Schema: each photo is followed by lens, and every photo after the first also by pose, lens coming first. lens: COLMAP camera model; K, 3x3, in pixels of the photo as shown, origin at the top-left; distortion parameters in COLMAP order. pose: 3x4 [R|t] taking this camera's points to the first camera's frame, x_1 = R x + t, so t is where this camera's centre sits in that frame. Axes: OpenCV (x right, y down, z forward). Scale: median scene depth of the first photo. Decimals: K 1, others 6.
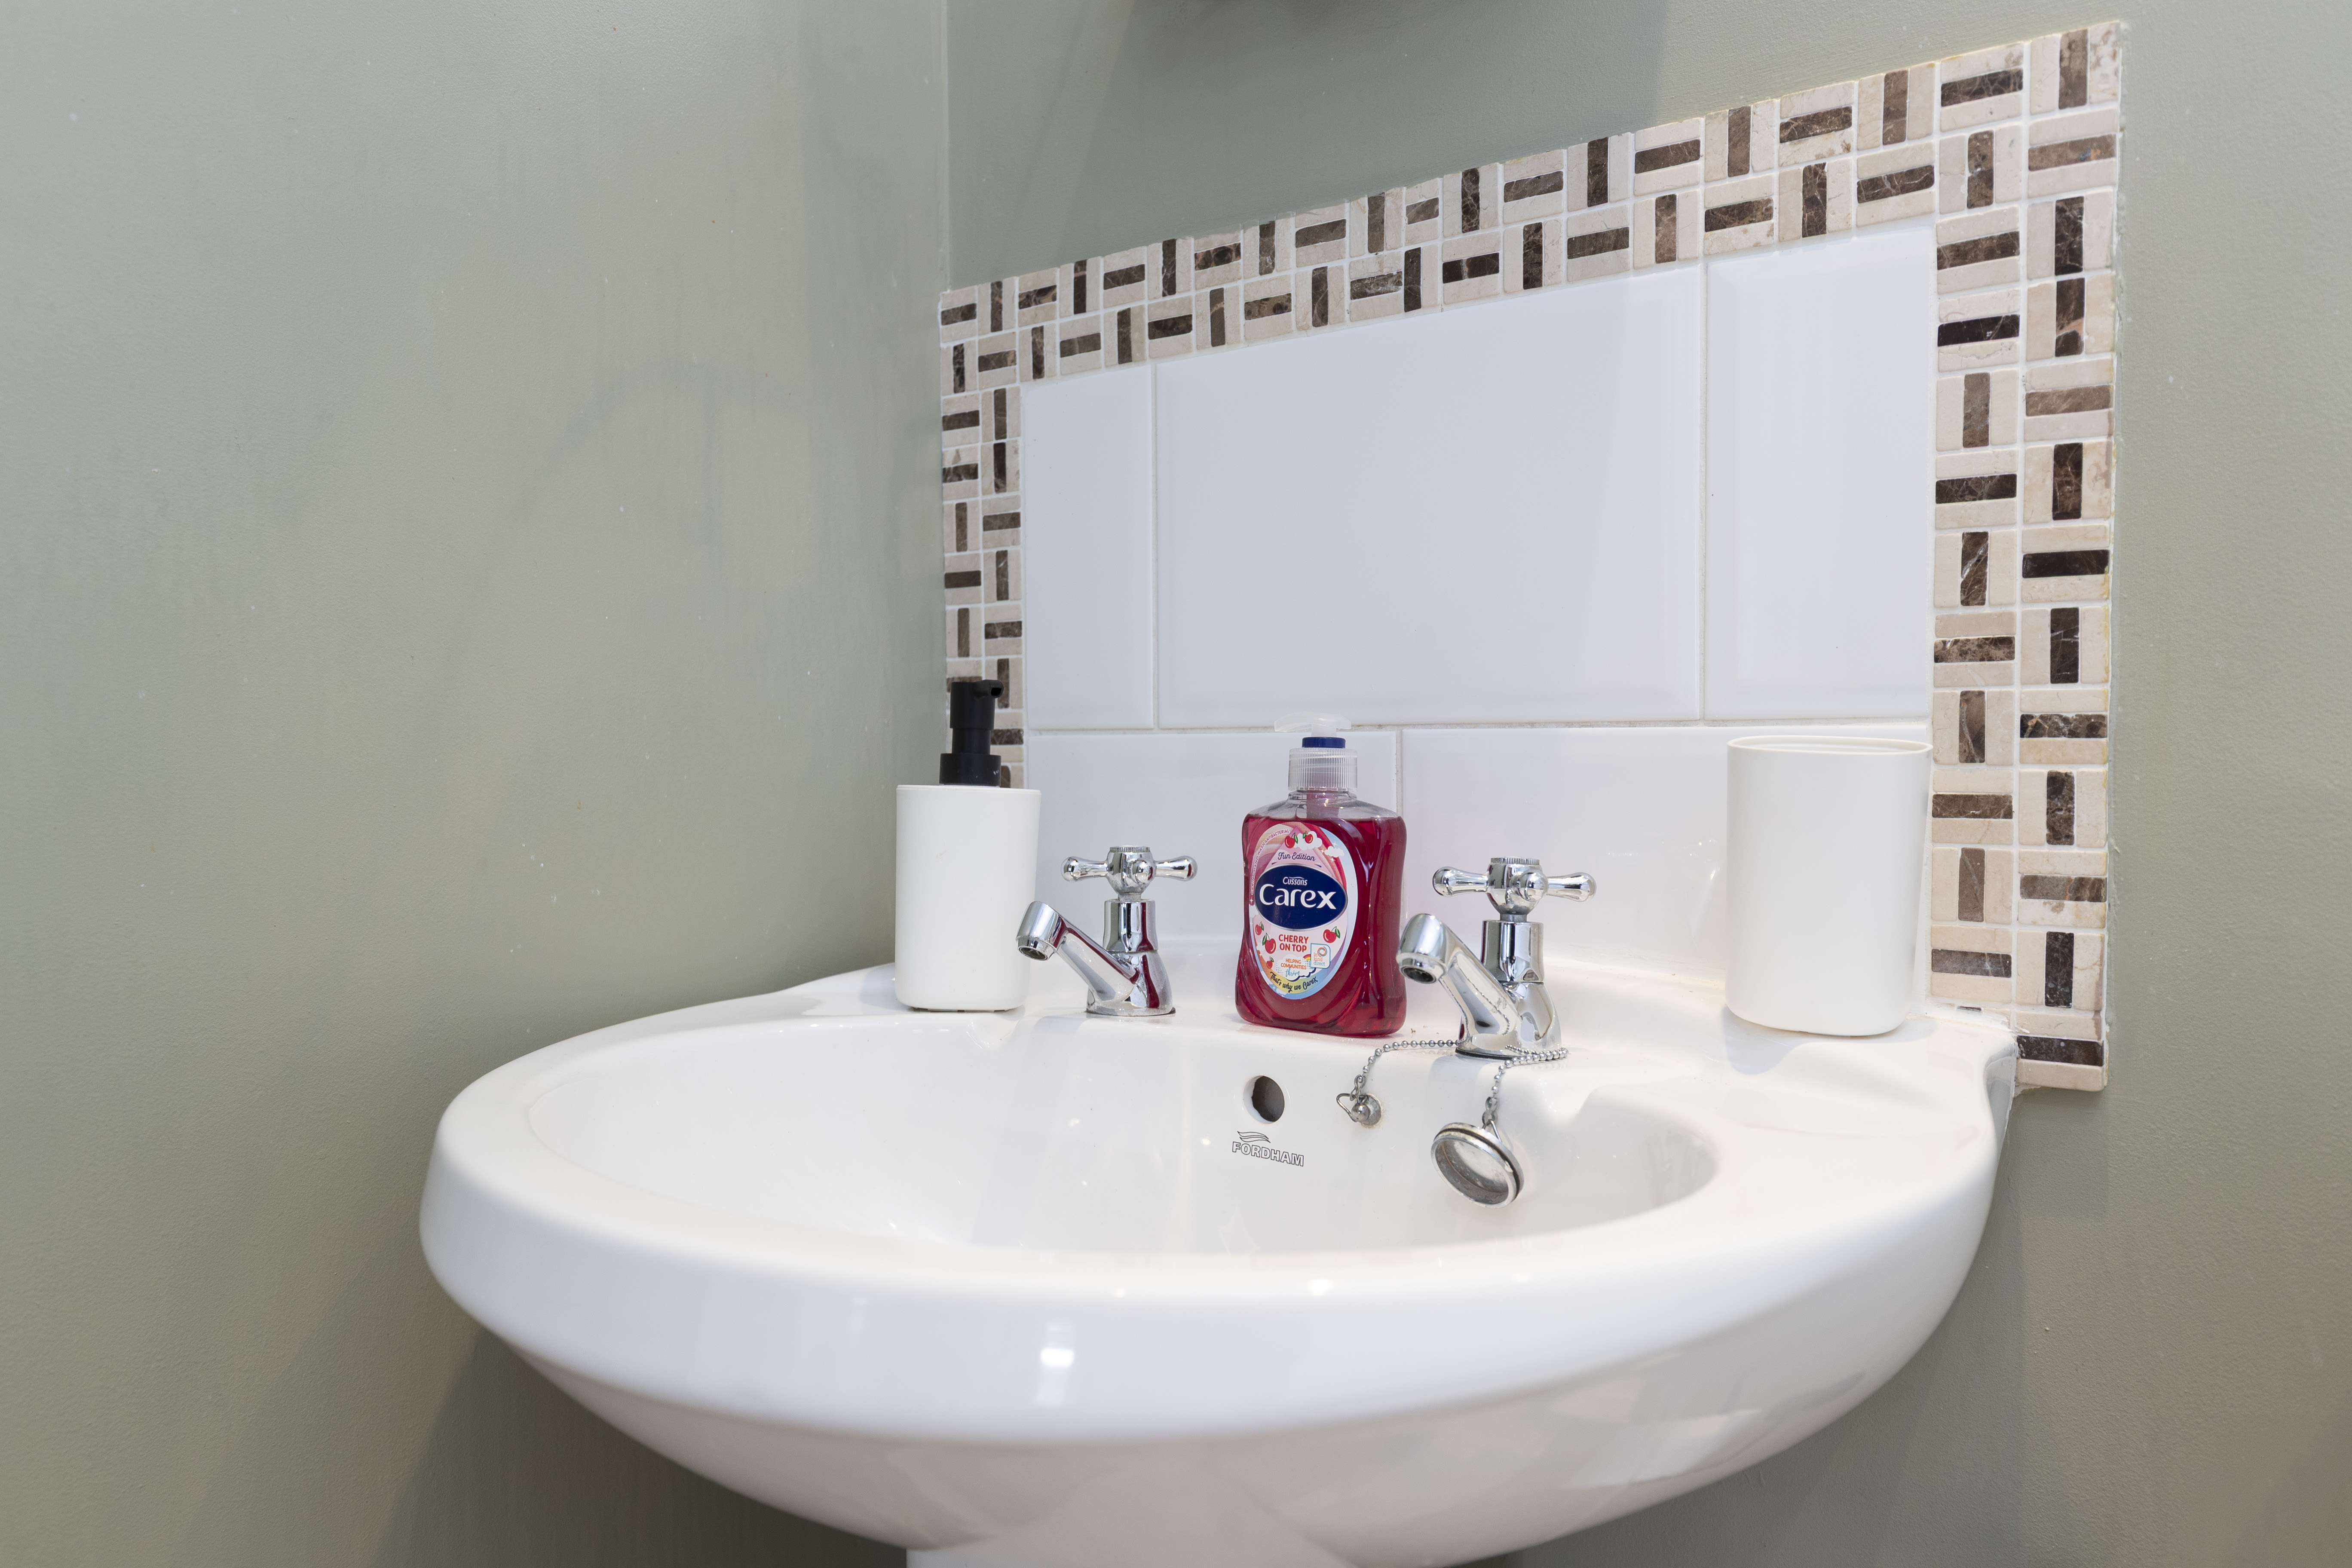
lens RADIAL K [[1632.1, 0, 1174.9], [0, 1632.1, 785.9], [0, 0, 1]] dist [-0.003713, -0.002194]
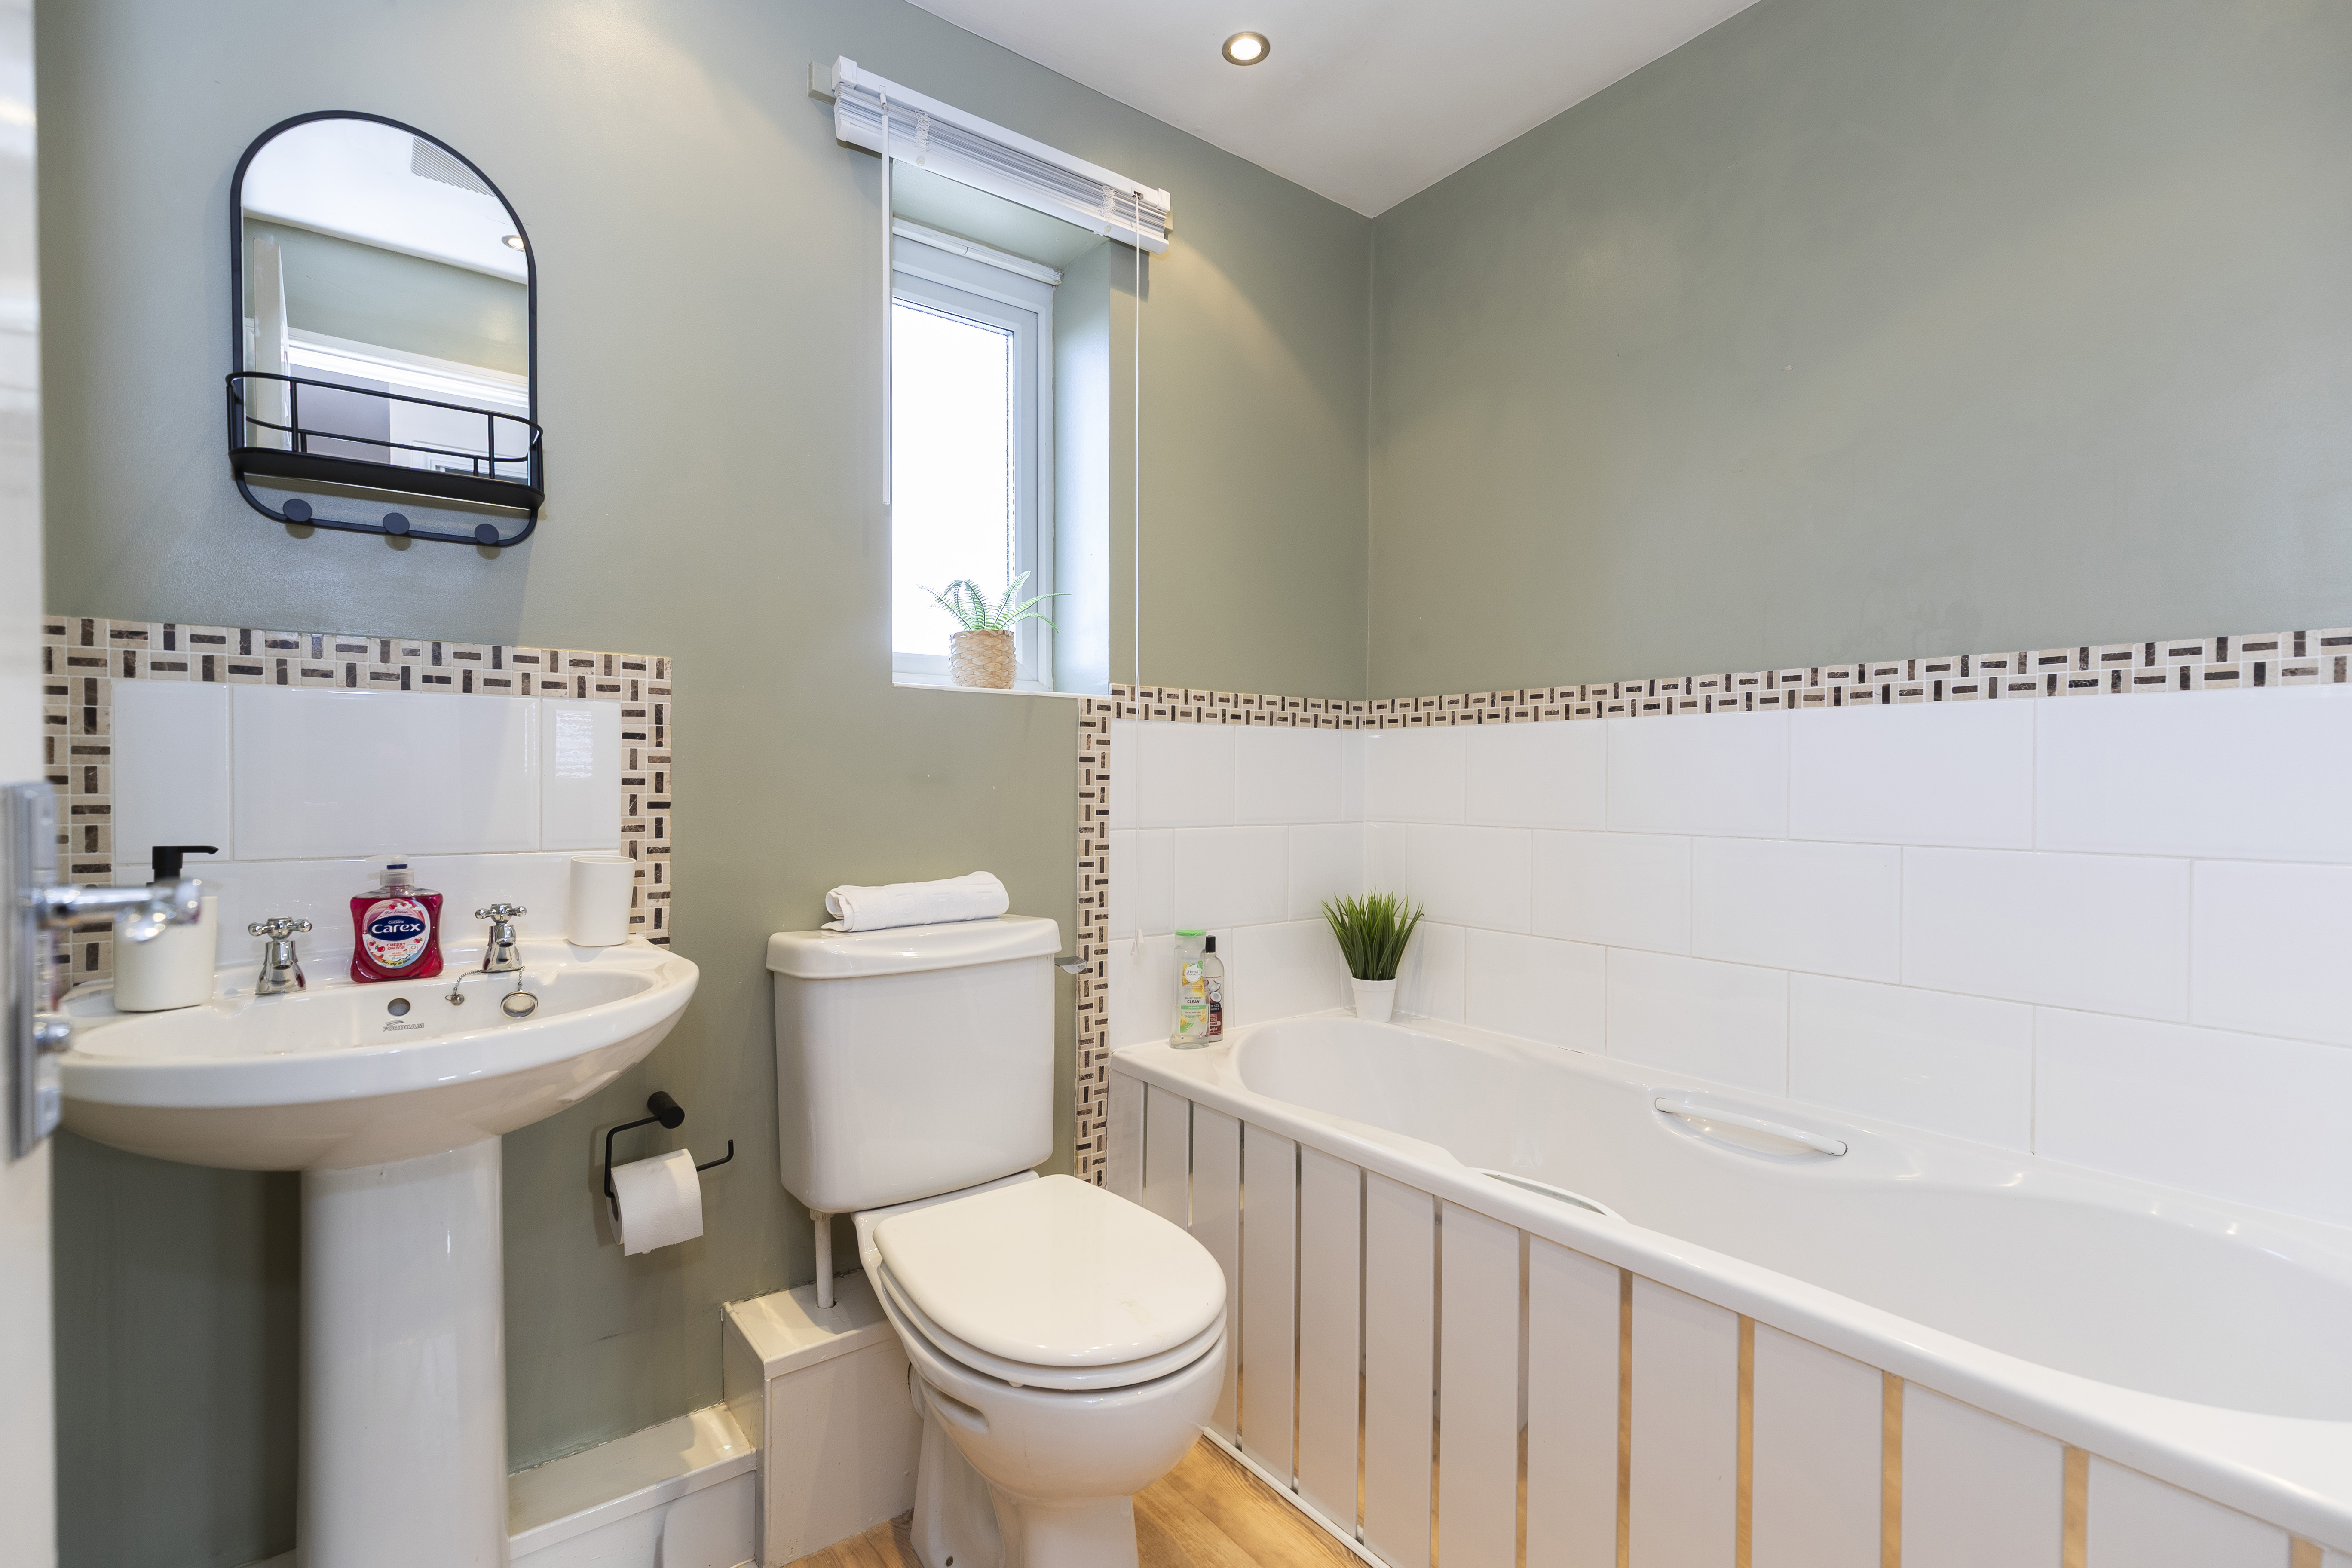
lens RADIAL K [[1061.3, 0, 1173.6], [0, 1061.3, 792.5], [0, 0, 1]] dist [-0.003240, -0.001148]
pose [[0.286307, -0.003107, 0.958133, -1.230718], [0.020730, 0.999781, -0.002953, -0.120146], [-0.957914, 0.020708, 0.286309, -0.678938]]
